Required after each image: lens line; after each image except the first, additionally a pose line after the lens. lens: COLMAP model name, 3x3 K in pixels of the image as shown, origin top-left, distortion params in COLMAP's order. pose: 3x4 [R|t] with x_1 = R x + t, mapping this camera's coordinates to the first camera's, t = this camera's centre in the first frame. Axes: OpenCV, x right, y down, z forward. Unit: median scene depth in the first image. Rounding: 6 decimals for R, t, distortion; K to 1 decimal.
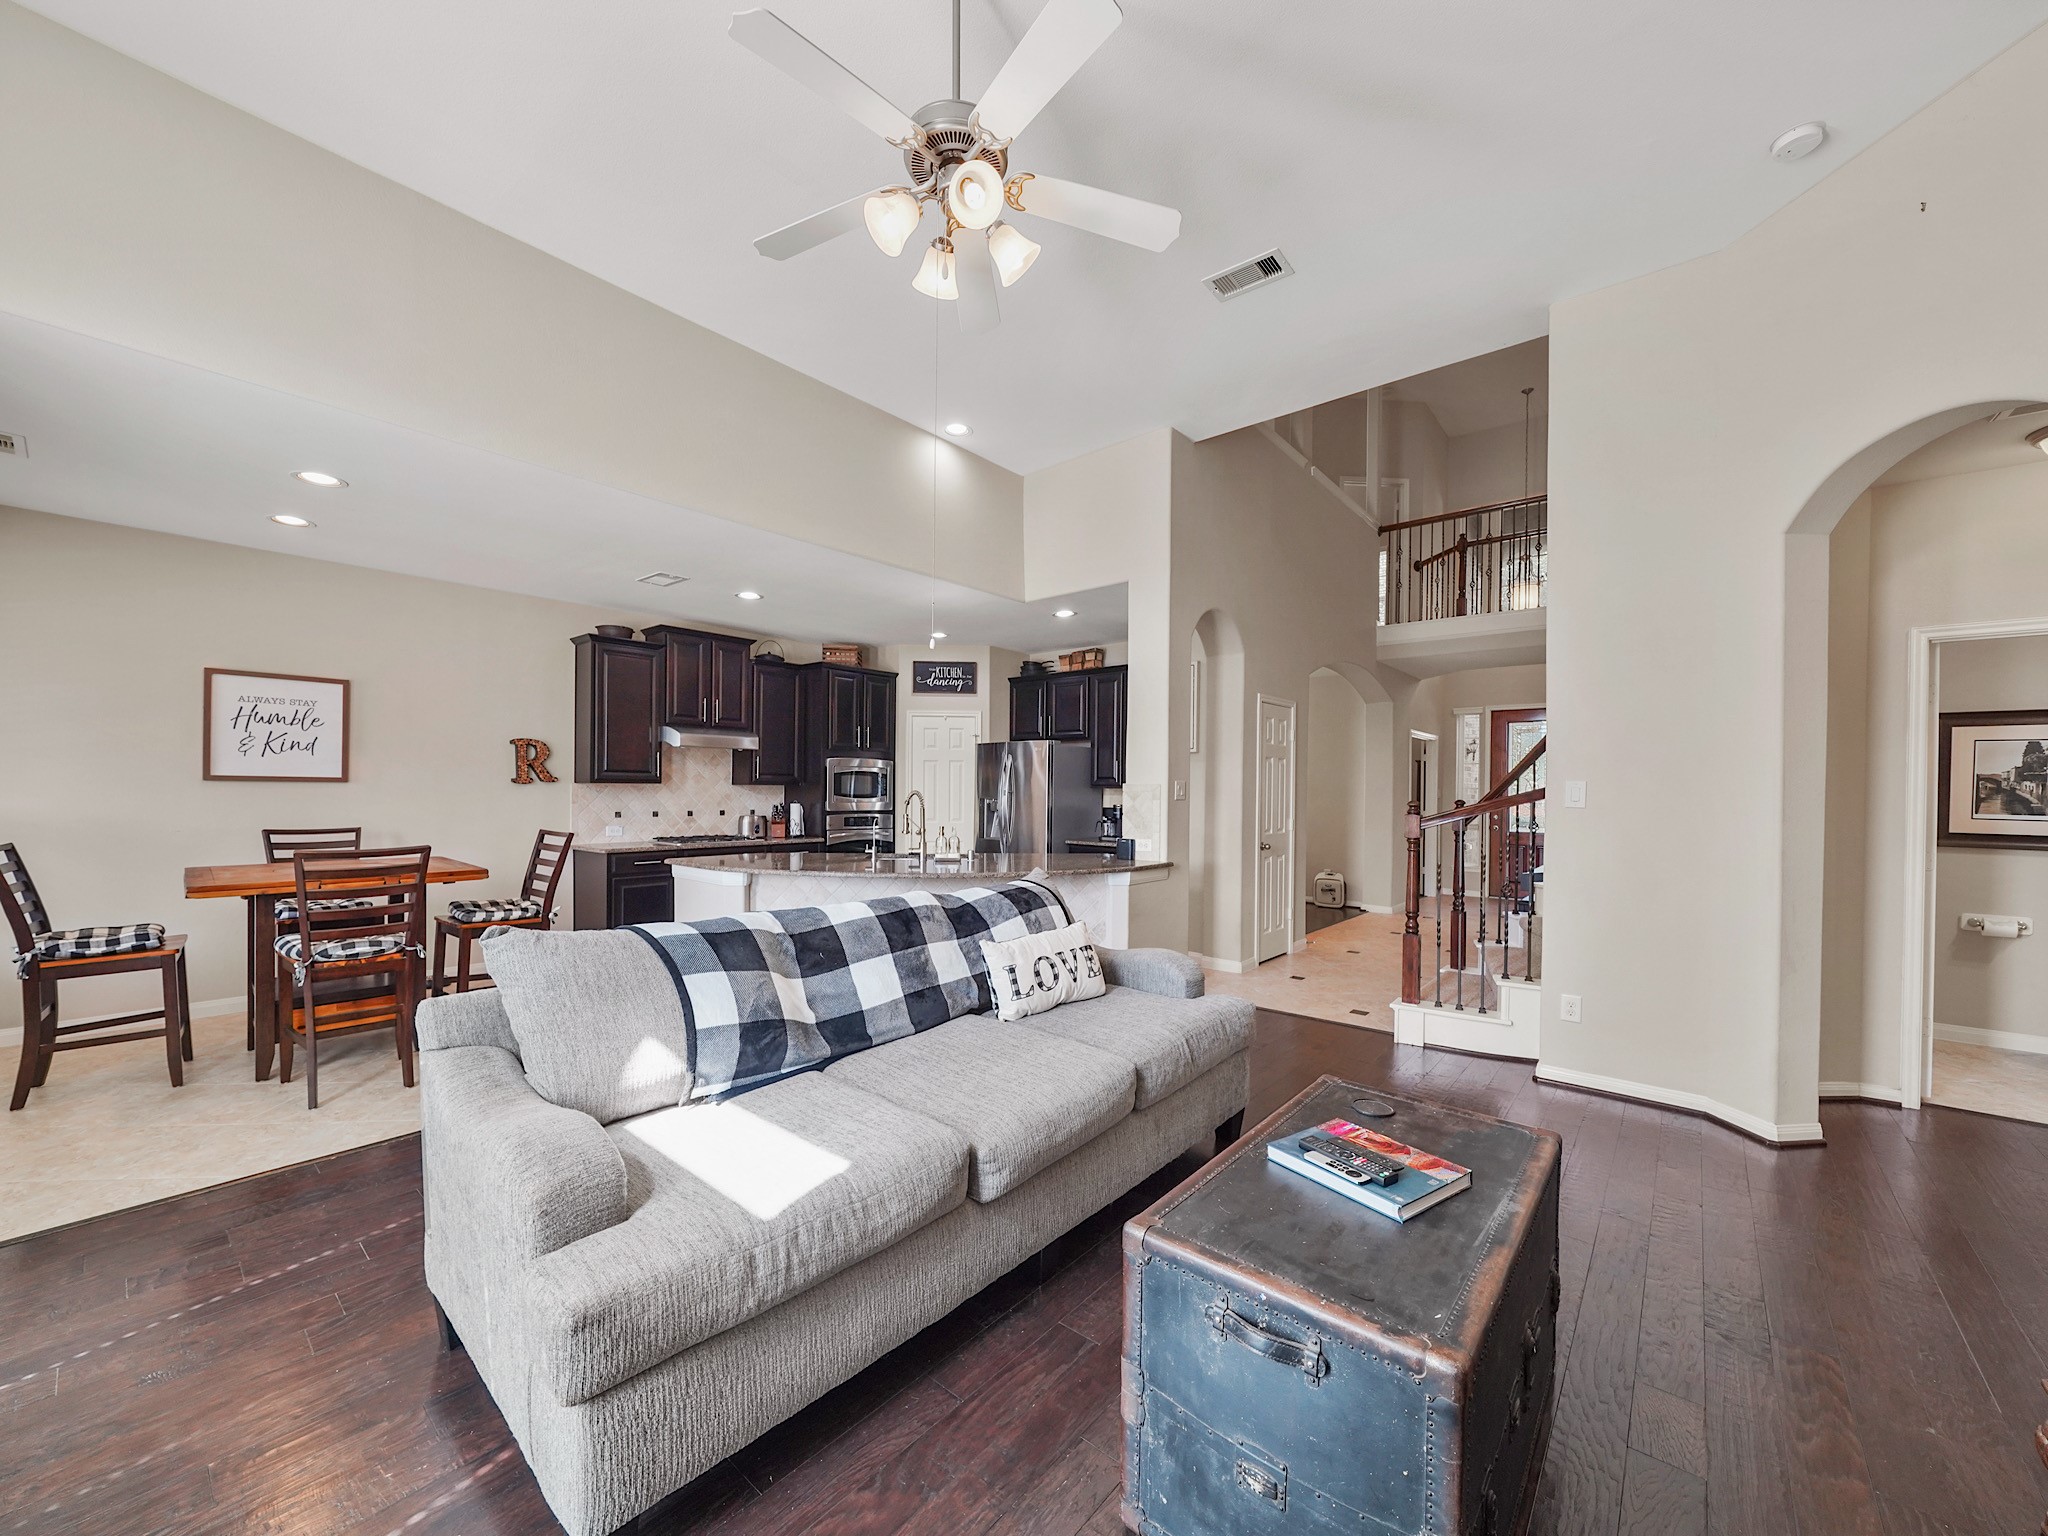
lens RADIAL K [[793.9, 0, 1028.5], [0, 793.9, 779.7], [0, 0, 1]] dist [-0.015785, 0.001663]
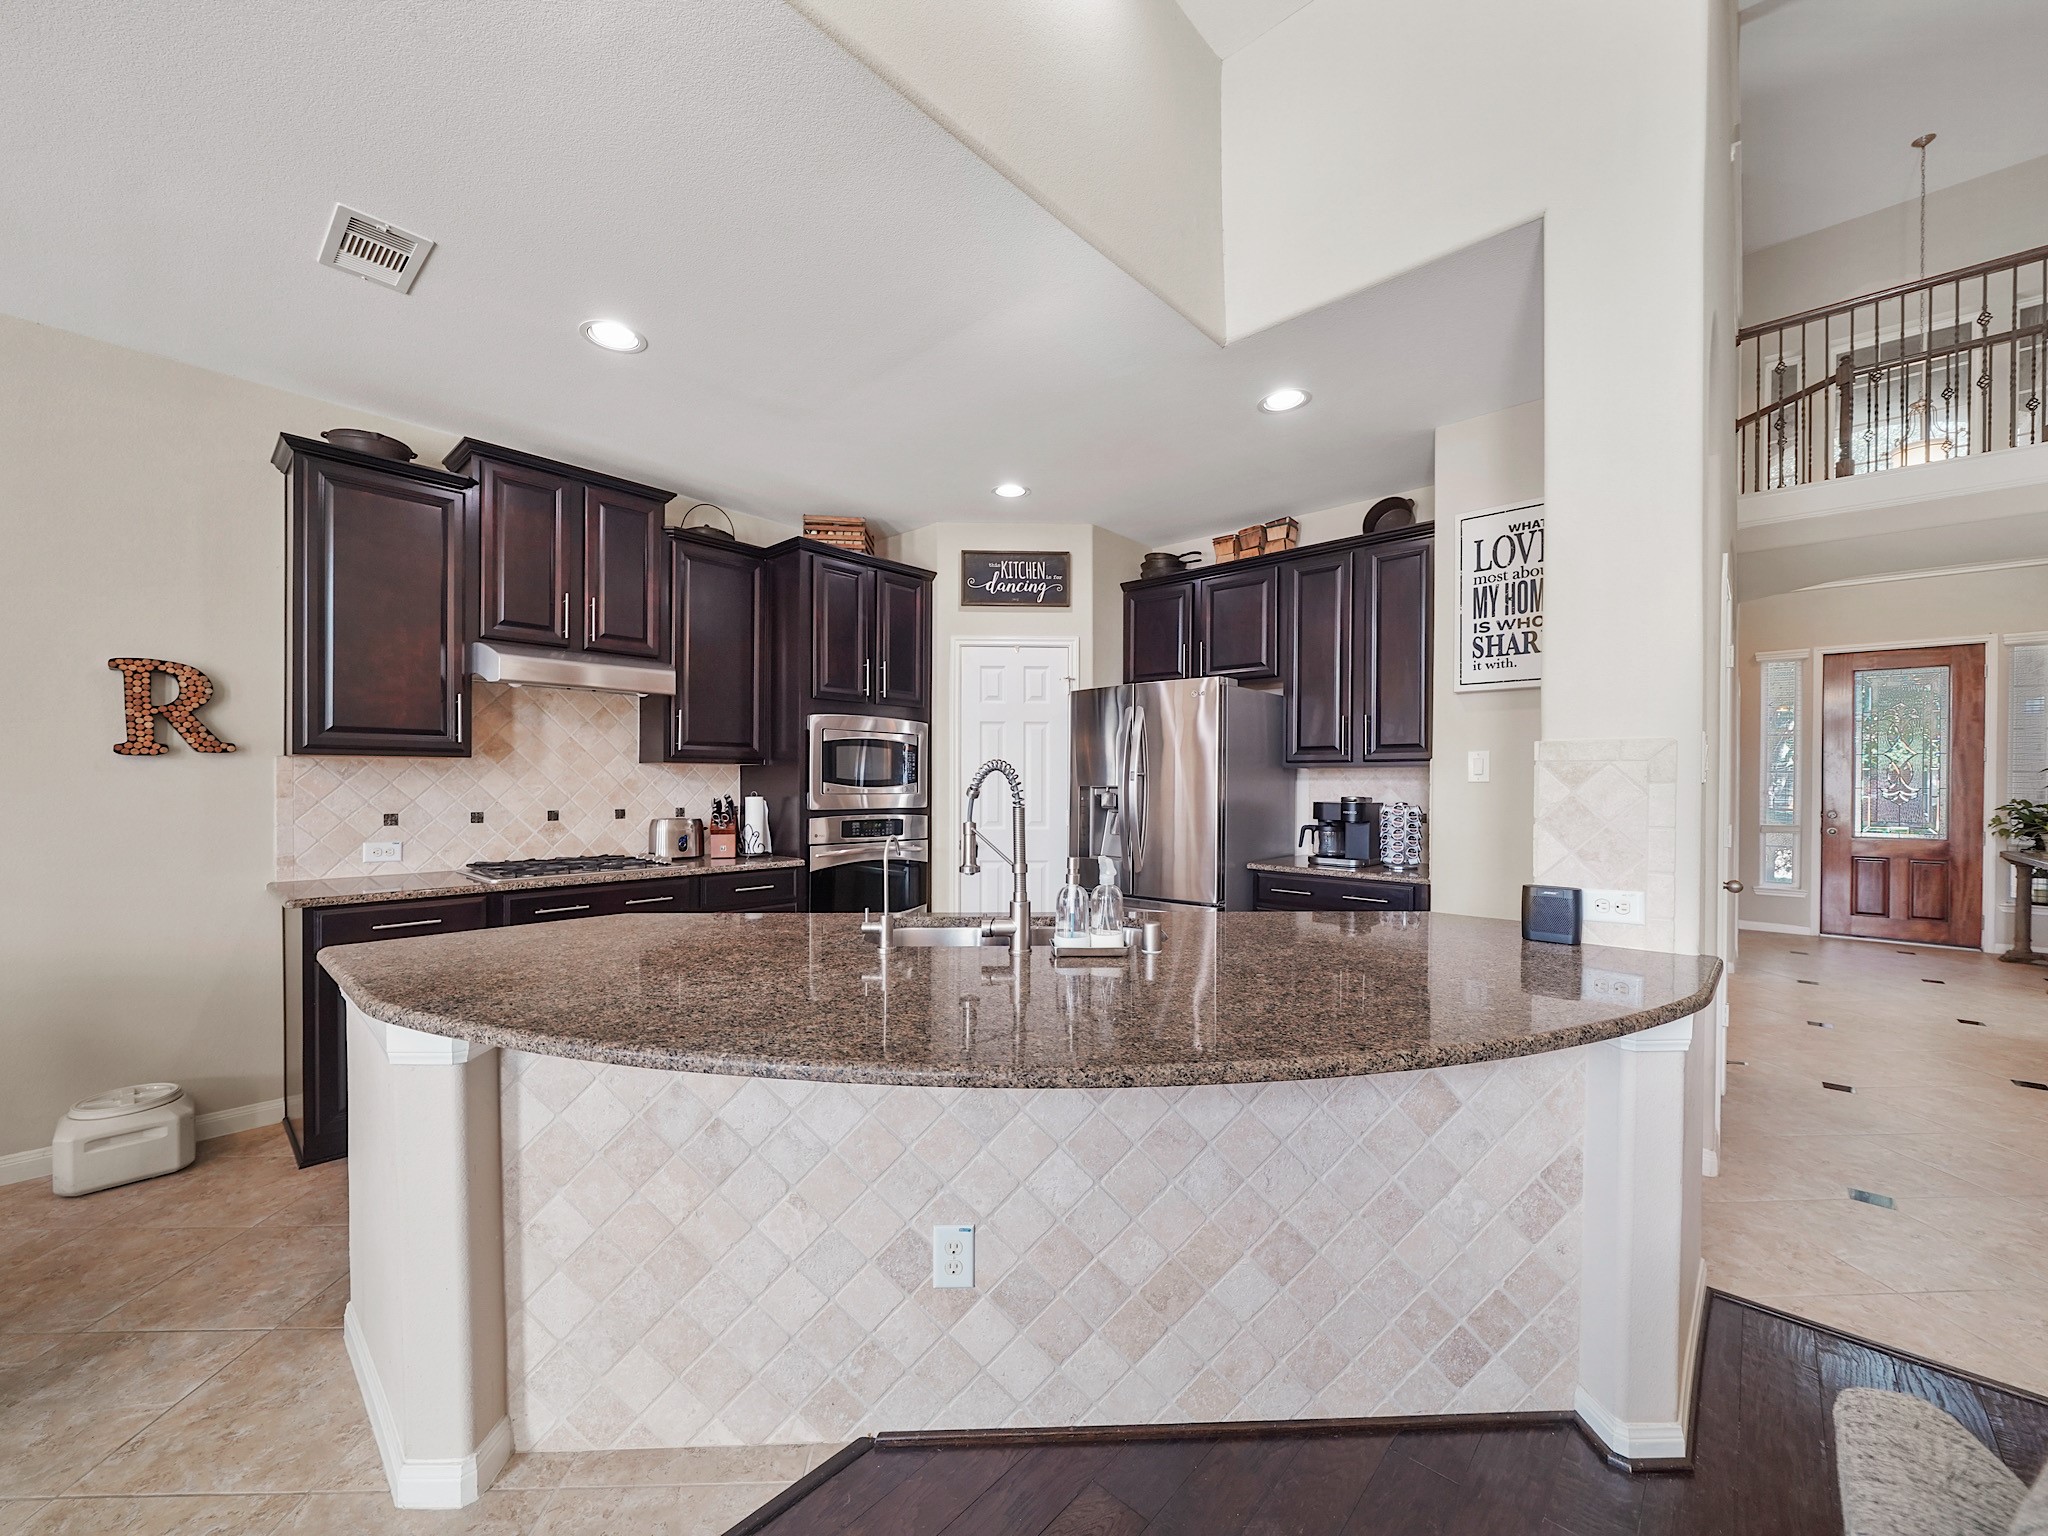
lens RADIAL K [[793.9, 0, 1018.1], [0, 793.9, 781.1], [0, 0, 1]] dist [-0.015785, 0.001663]
pose [[0.998758, -0.004357, -0.049639, -0.082039], [0.004898, 0.999930, 0.010780, 0.014156], [0.049588, -0.011010, 0.998709, 0.453316]]
